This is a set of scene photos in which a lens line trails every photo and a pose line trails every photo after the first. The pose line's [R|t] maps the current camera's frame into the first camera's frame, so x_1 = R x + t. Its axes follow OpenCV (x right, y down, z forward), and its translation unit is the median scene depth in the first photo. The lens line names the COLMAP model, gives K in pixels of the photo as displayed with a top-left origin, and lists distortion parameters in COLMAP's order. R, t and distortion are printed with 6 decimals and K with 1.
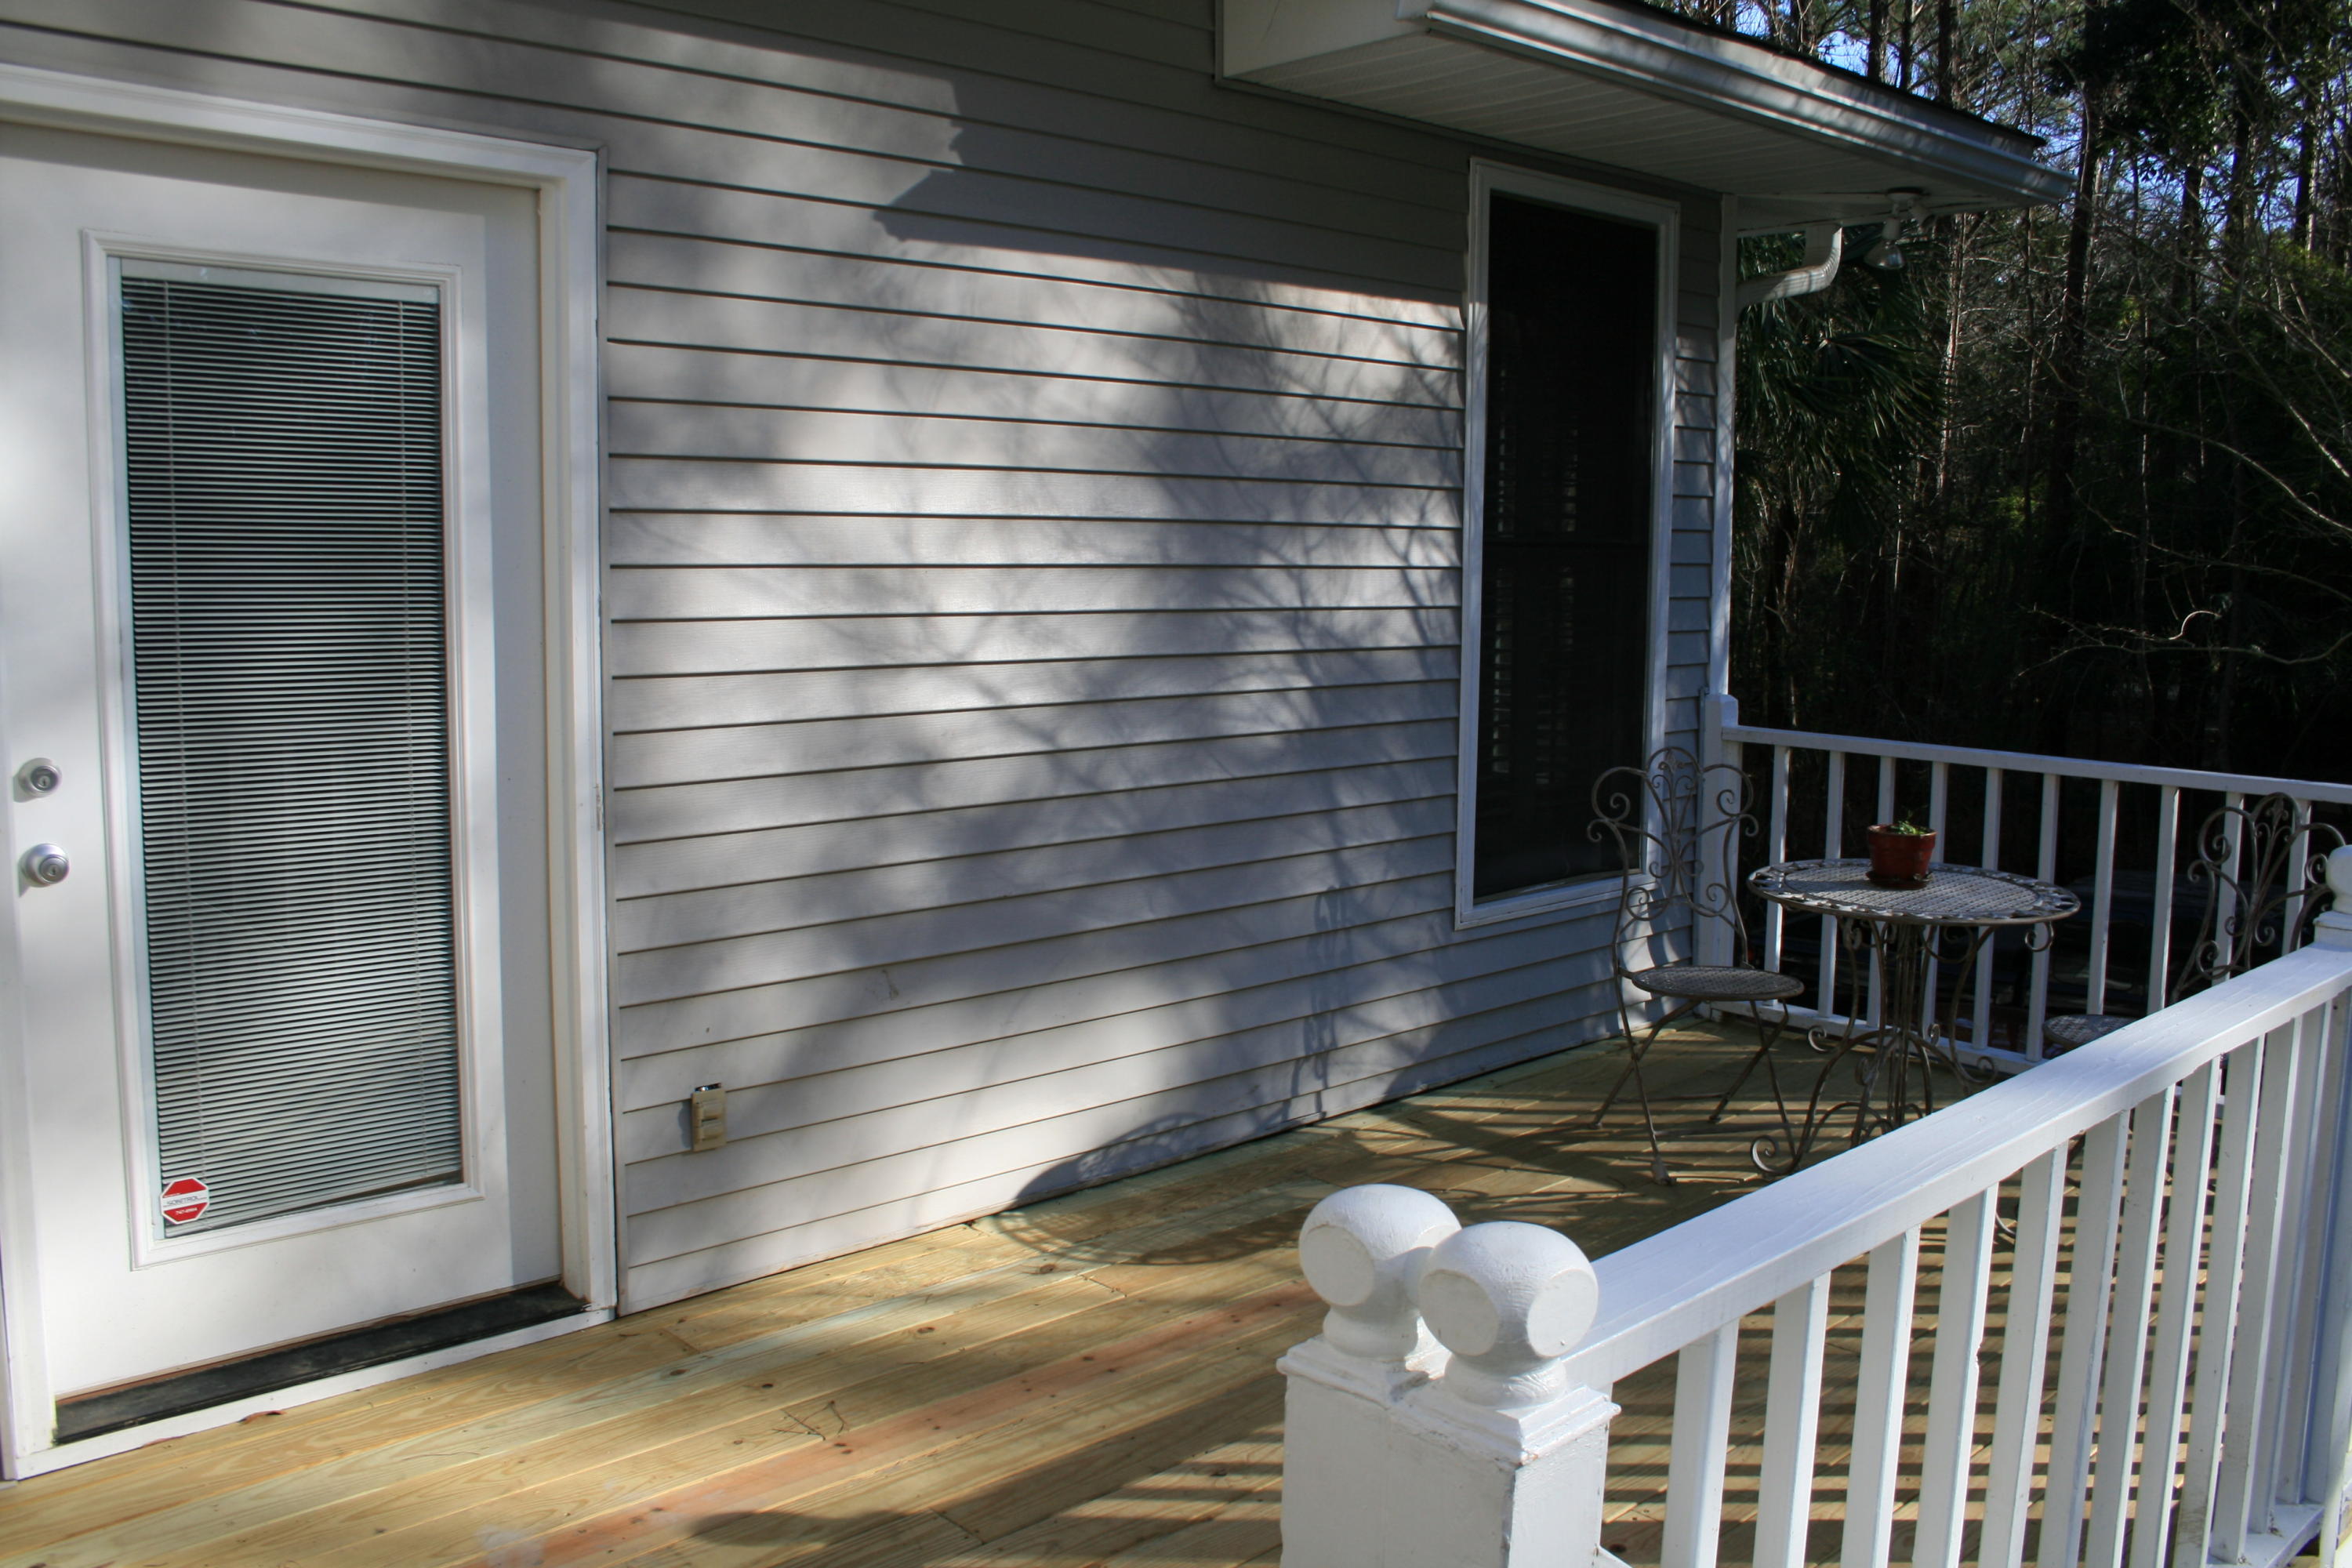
lens RADIAL K [[1966.1, 0, 1176.0], [0, 1966.1, 784.0], [0, 0, 1]] dist [-0.145483, 0.080696]
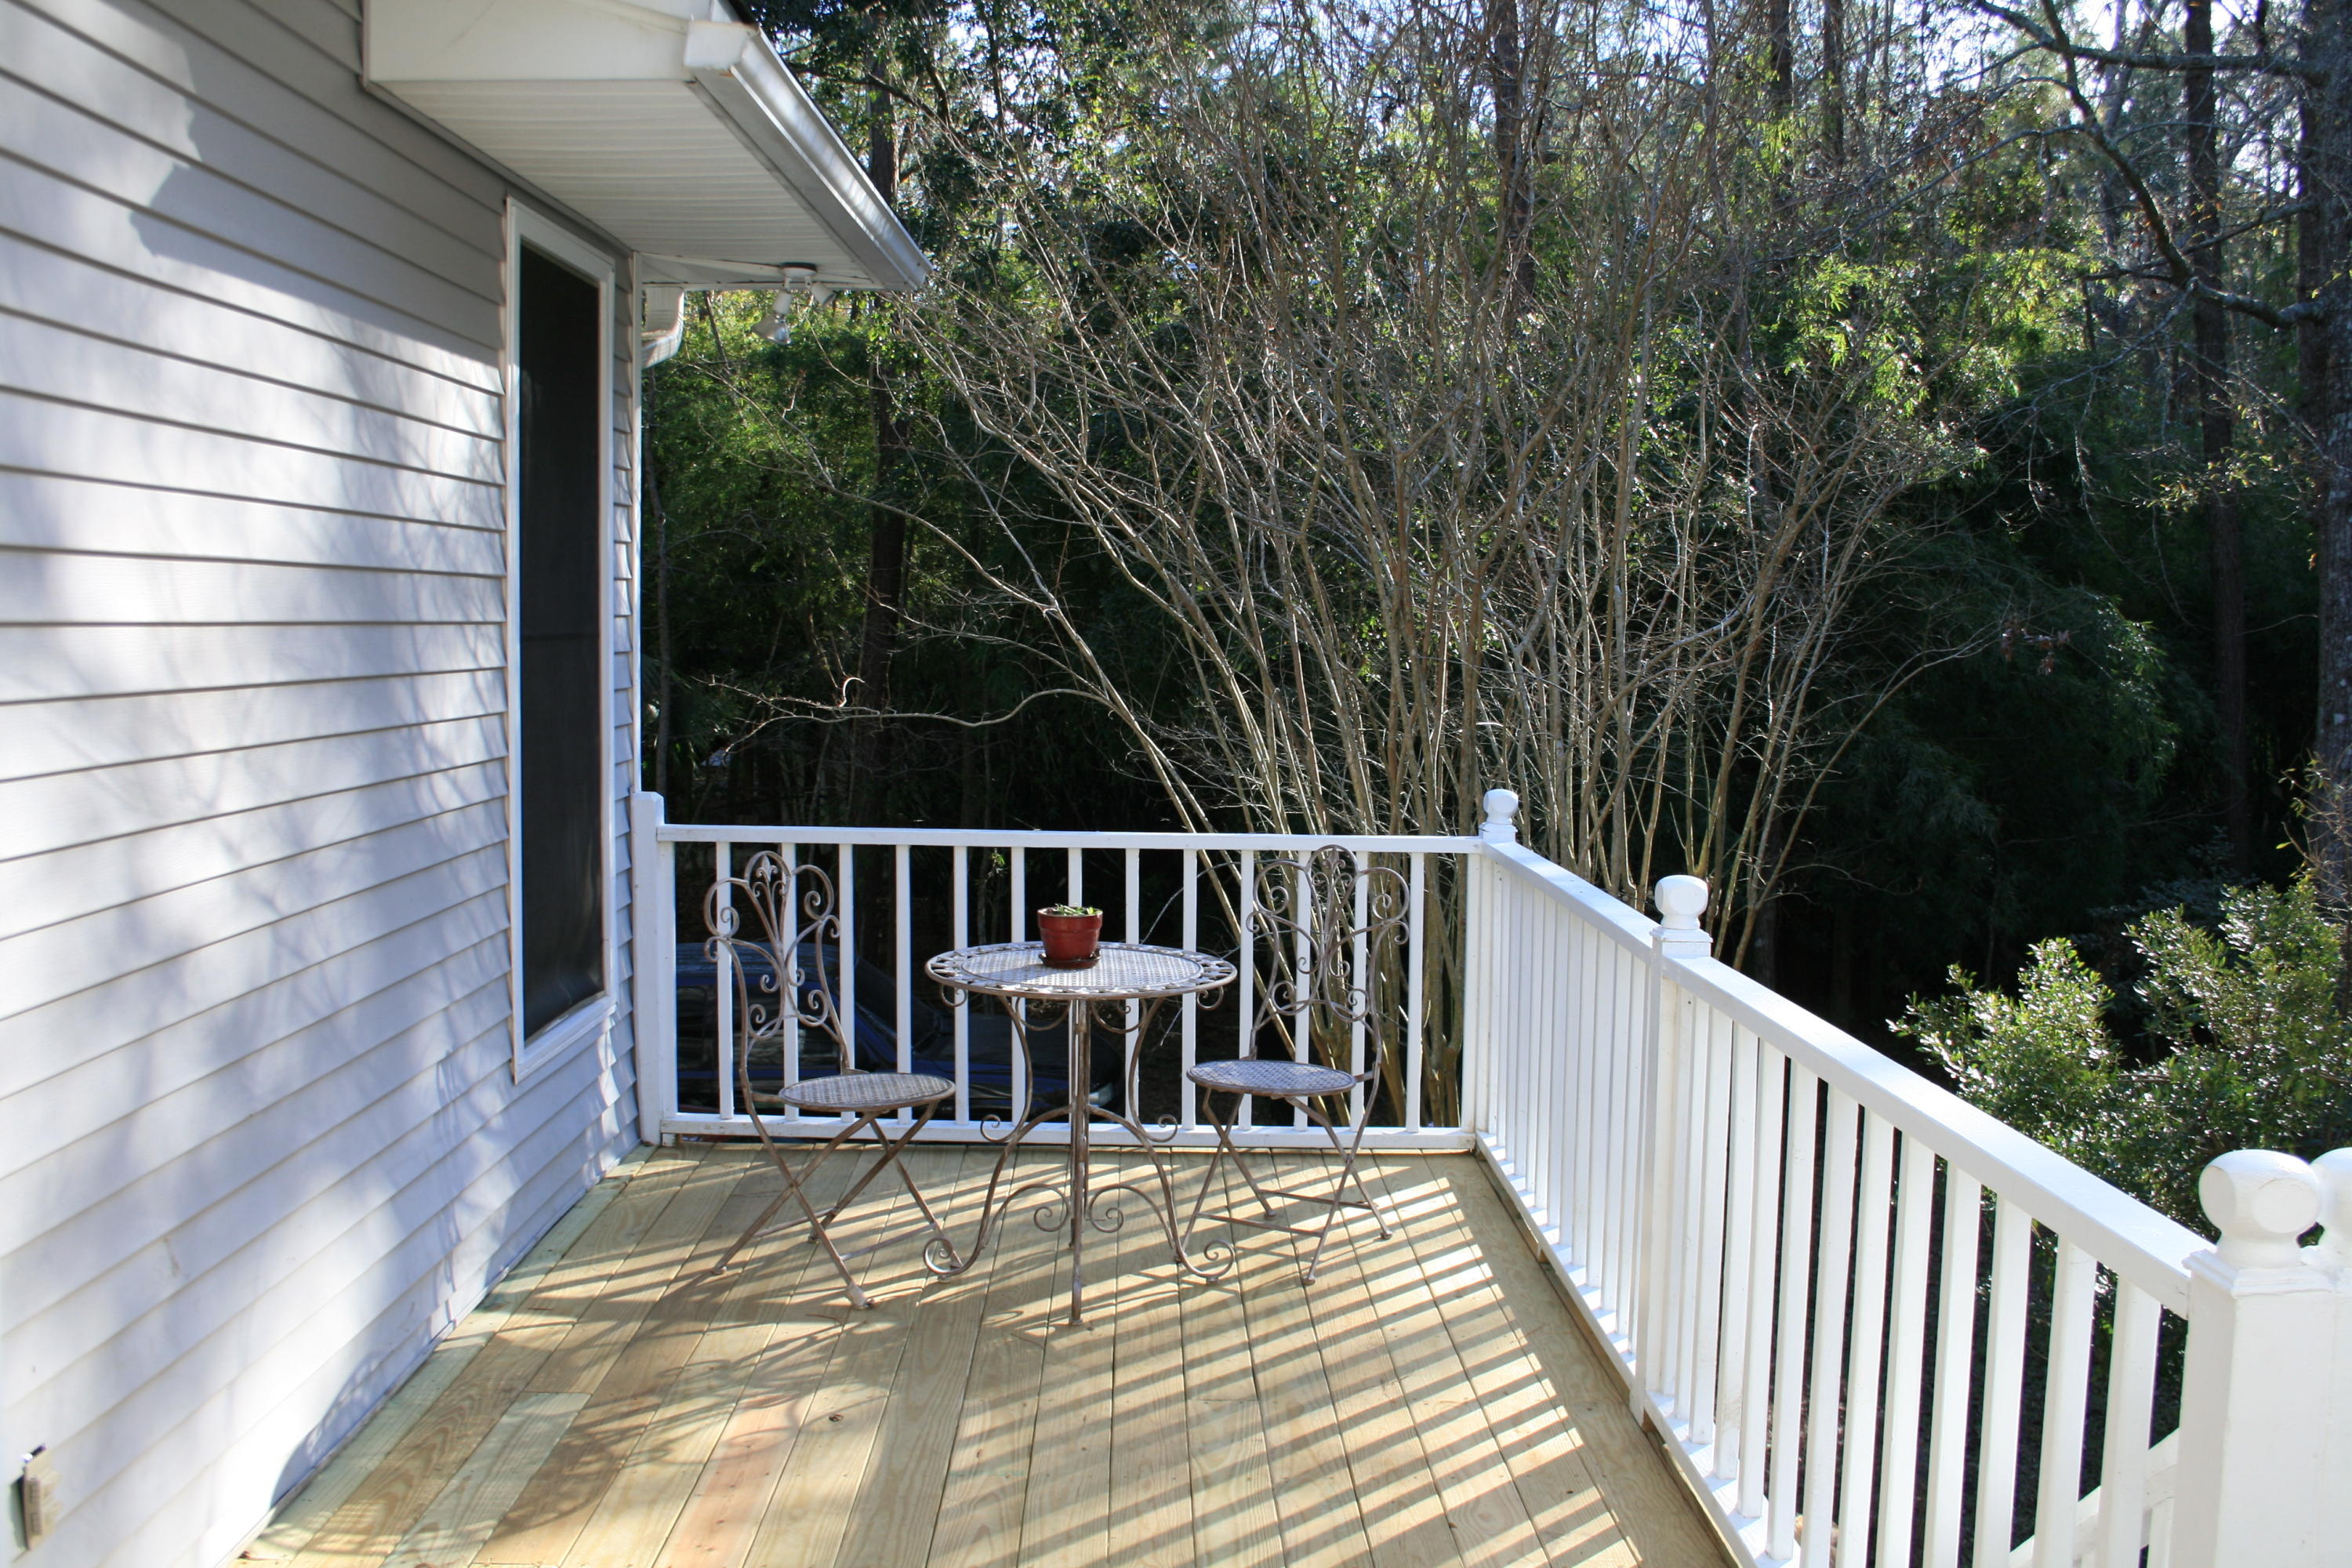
lens RADIAL K [[2219.6, 0, 1174.7], [0, 2219.6, 751.1], [0, 0, 1]] dist [-0.066677, -0.007431]
pose [[0.662743, -0.046001, 0.747433, -0.456610], [0.081802, 0.996586, -0.011198, -0.043512], [-0.744366, 0.068563, 0.664243, 0.147328]]
